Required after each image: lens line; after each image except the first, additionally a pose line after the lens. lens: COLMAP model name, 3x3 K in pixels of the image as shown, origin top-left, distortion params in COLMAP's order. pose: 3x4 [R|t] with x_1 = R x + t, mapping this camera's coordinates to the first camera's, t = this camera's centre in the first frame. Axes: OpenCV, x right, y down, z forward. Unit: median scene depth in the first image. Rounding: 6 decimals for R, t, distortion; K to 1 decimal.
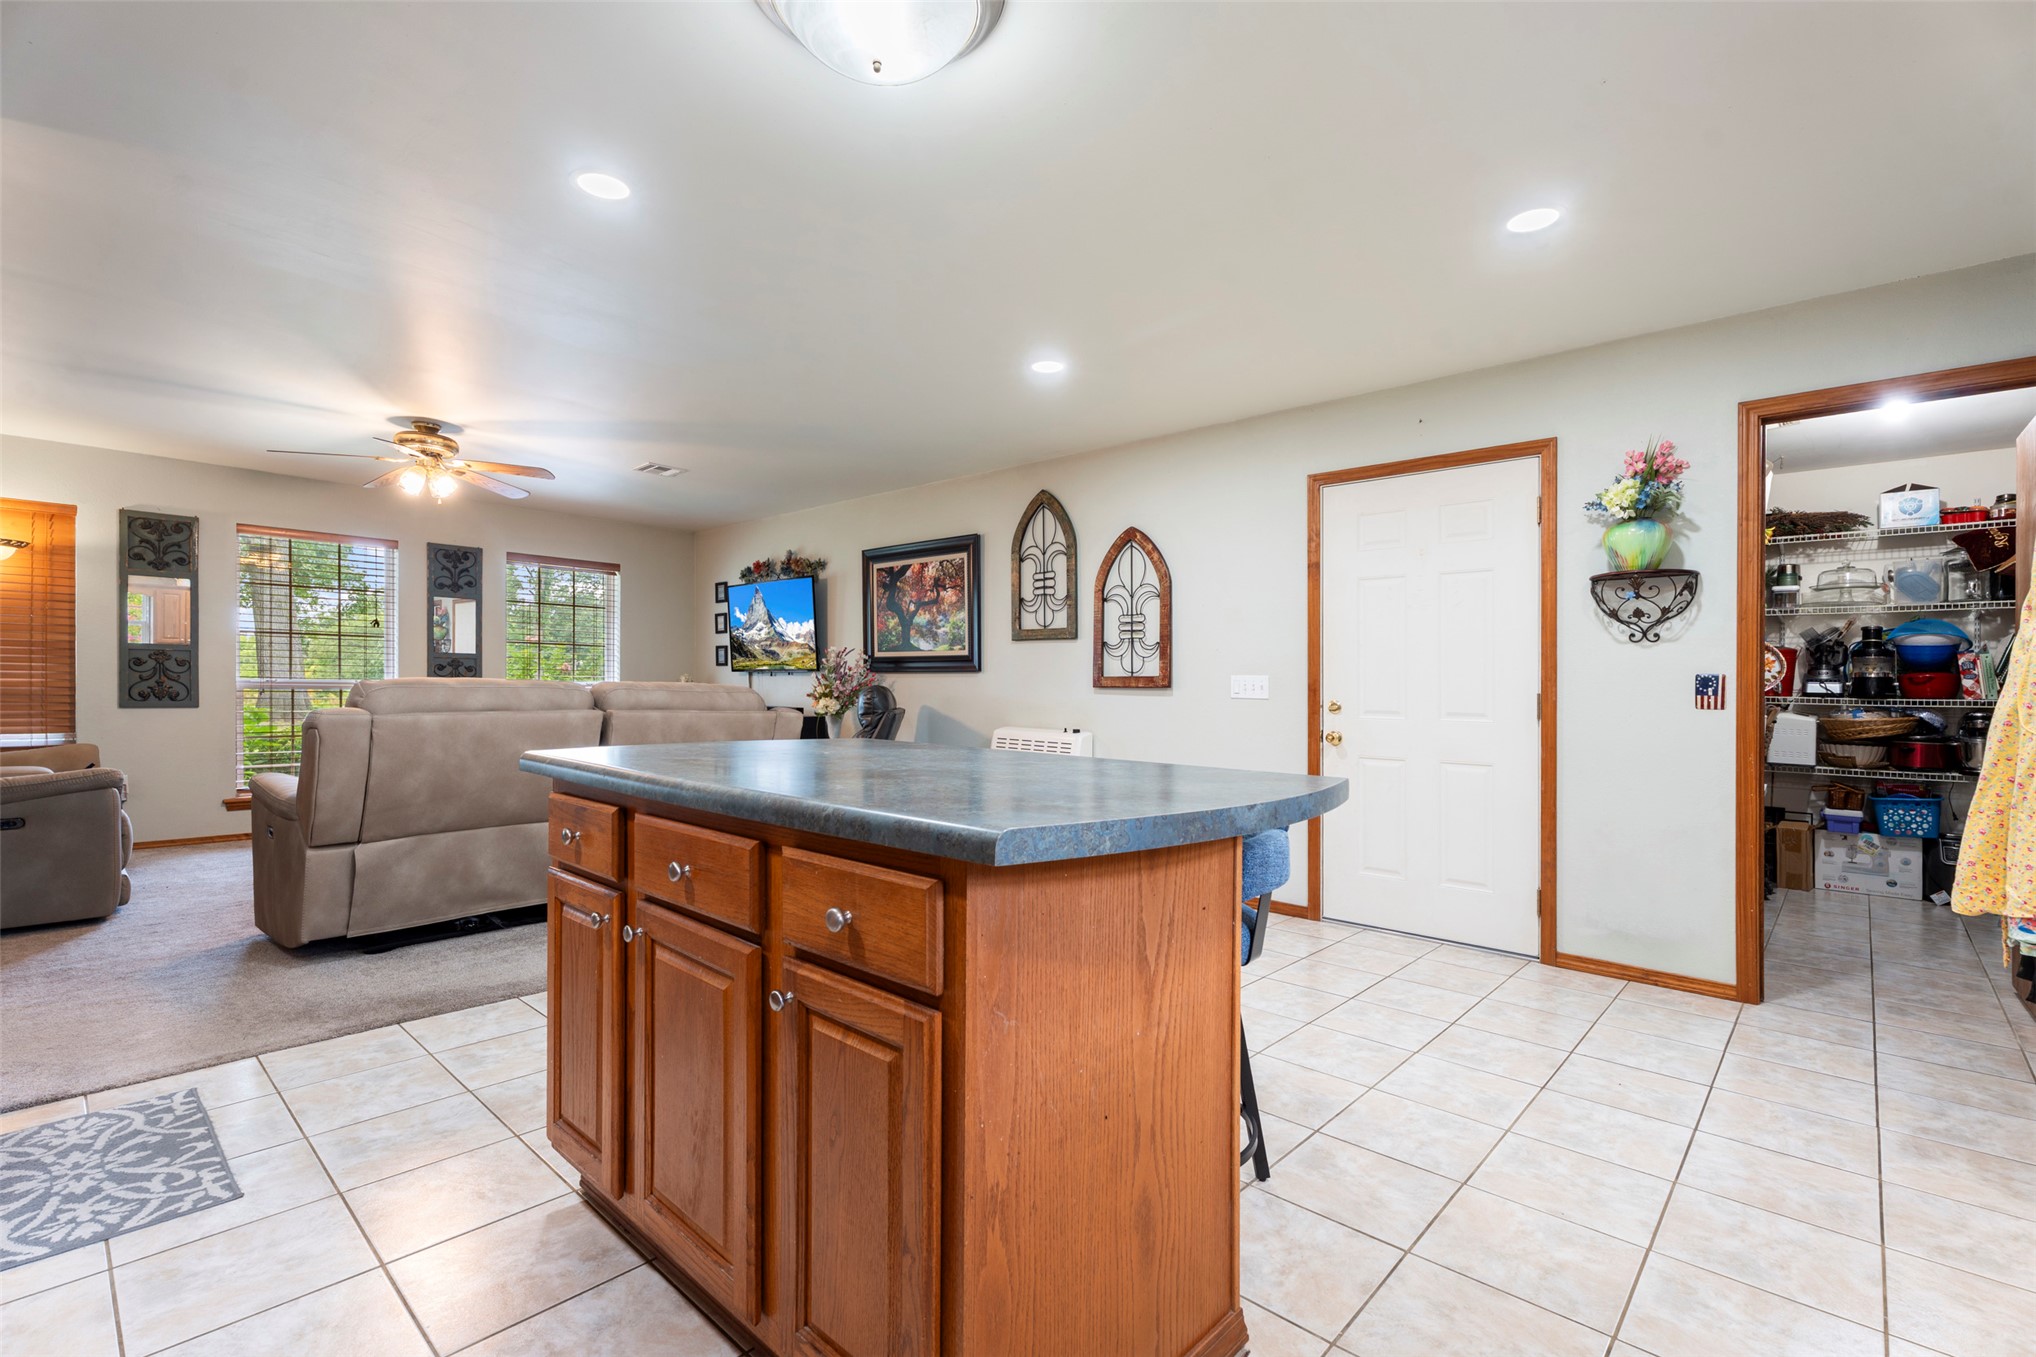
lens RADIAL K [[906.3, 0, 1022.7], [0, 906.3, 697.5], [0, 0, 1]] dist [-0.001304, 0.000053]
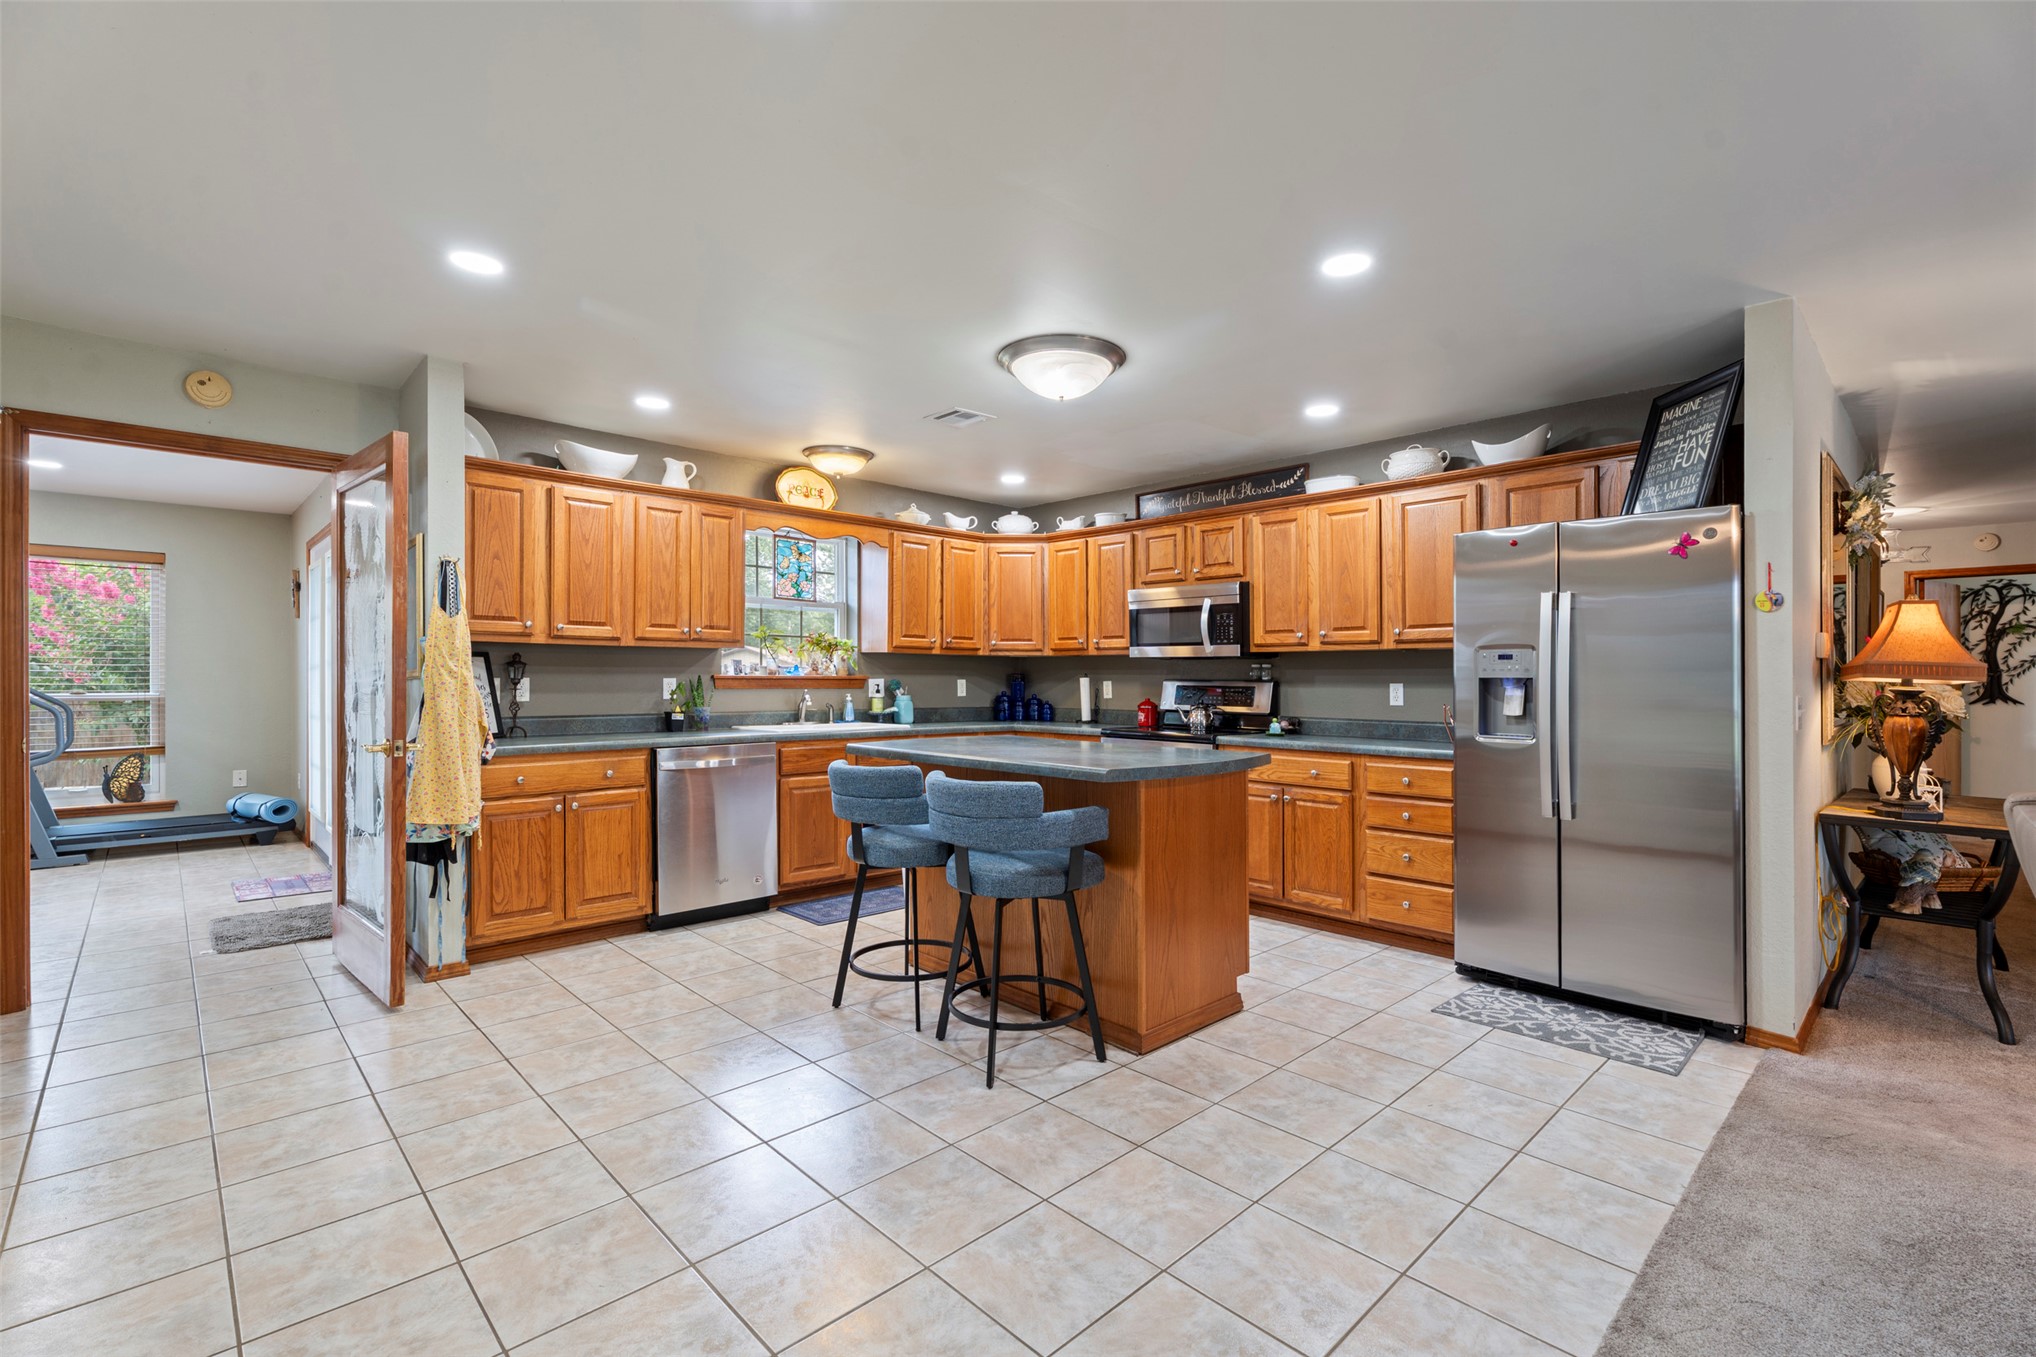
lens RADIAL K [[906.3, 0, 1025.9], [0, 906.3, 680.9], [0, 0, 1]] dist [-0.001304, 0.000053]
pose [[-0.997732, -0.021087, 0.063918, -0.058245], [-0.020043, 0.999656, 0.016929, -0.031922], [-0.064253, 0.015610, -0.997812, 0.897632]]
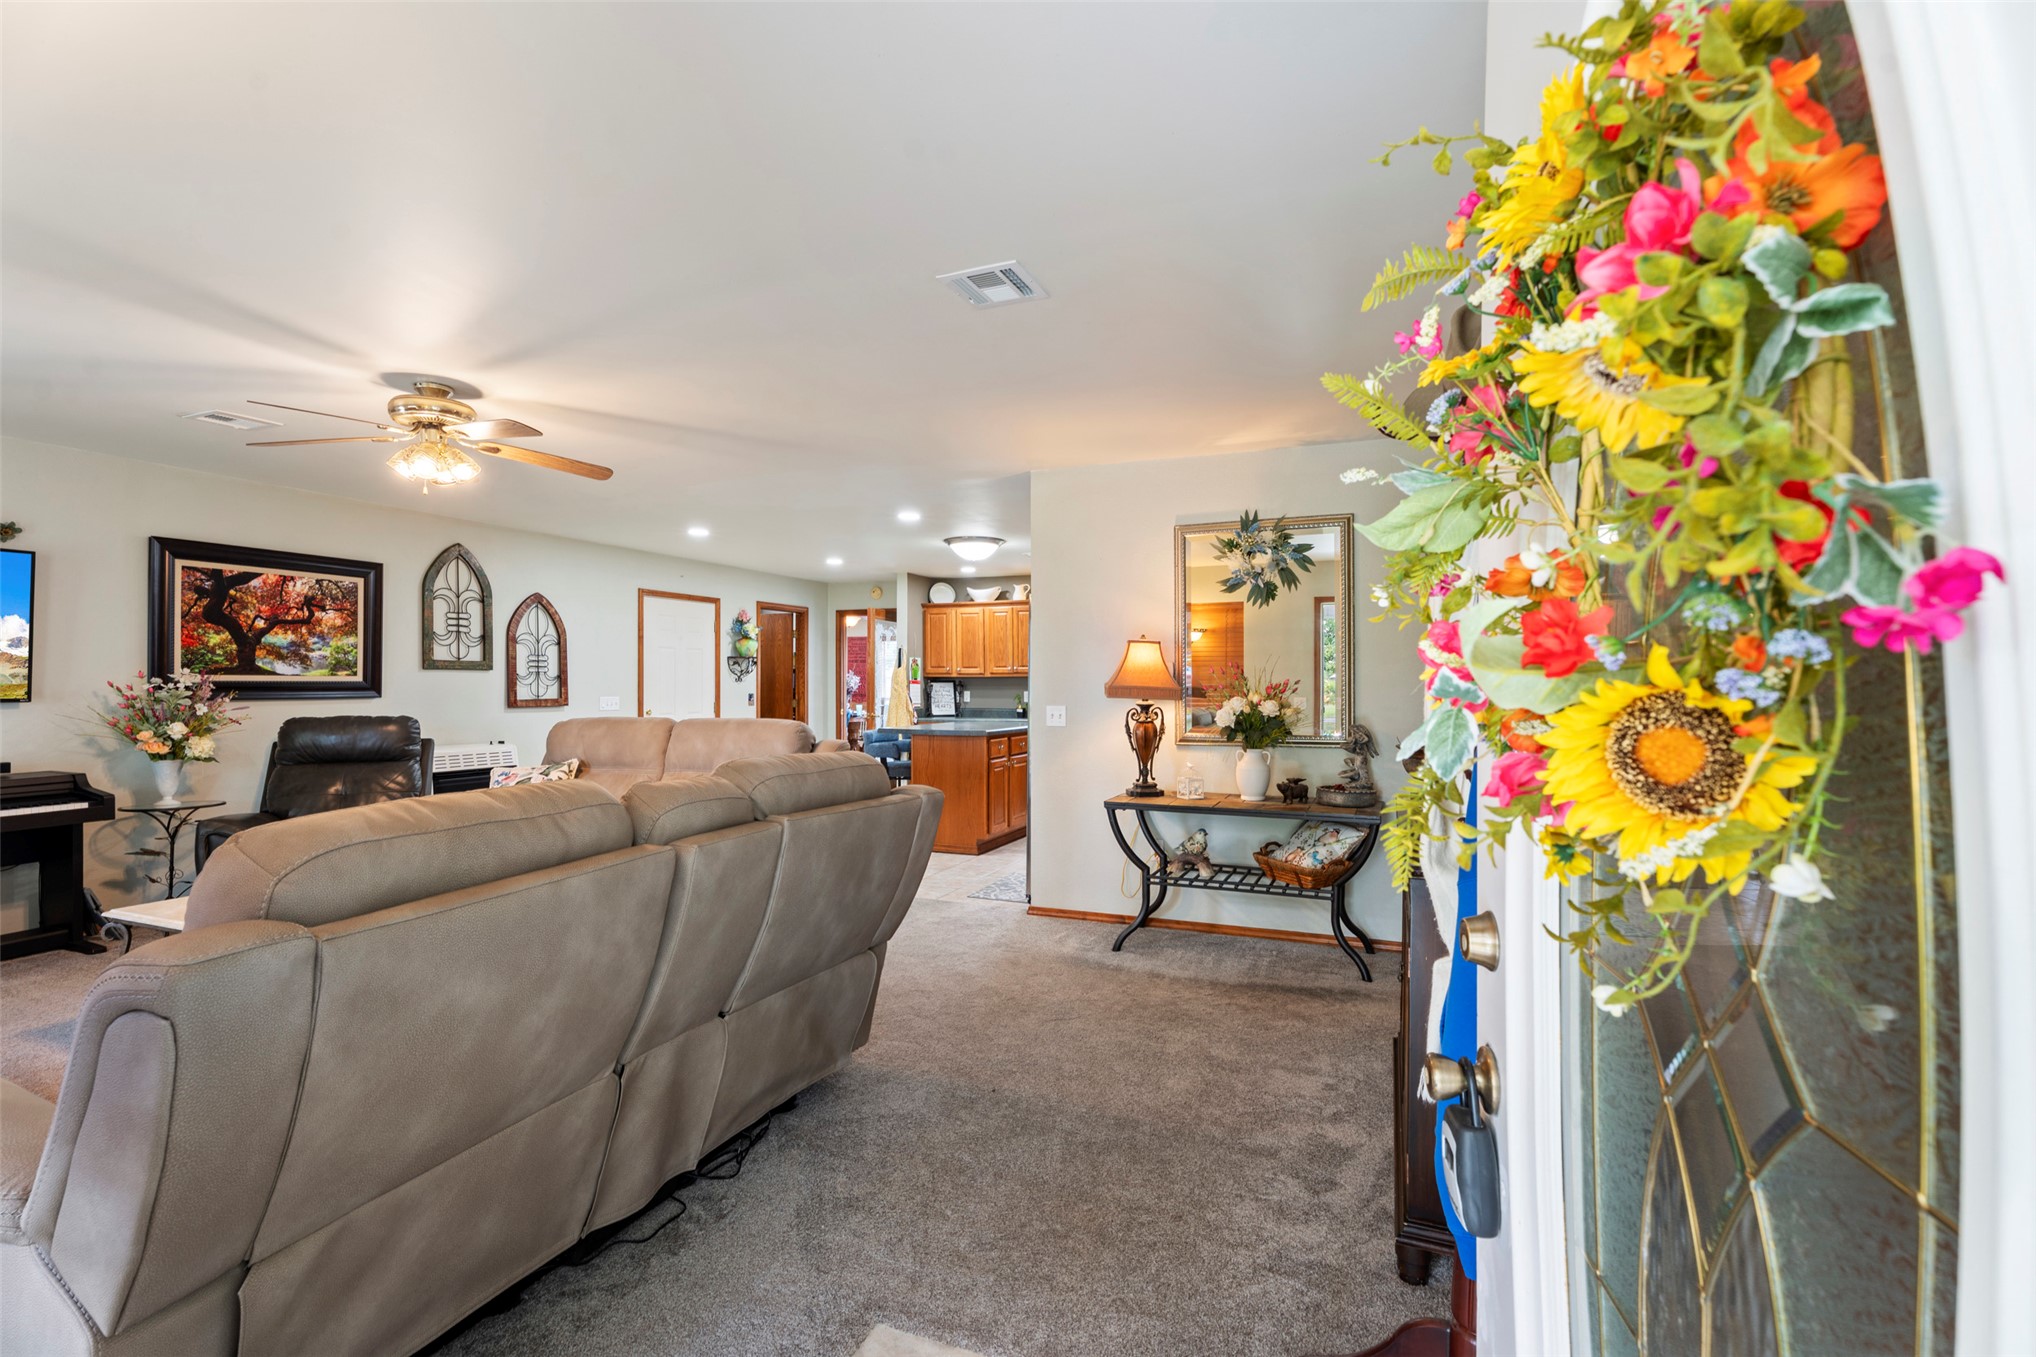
lens RADIAL K [[906.3, 0, 1035.7], [0, 906.3, 672.1], [0, 0, 1]] dist [-0.001304, 0.000053]
pose [[-0.359480, -0.004929, 0.933140, -1.263976], [0.003589, 0.999971, 0.006664, -0.061350], [-0.933146, 0.005745, -0.359452, 0.673112]]
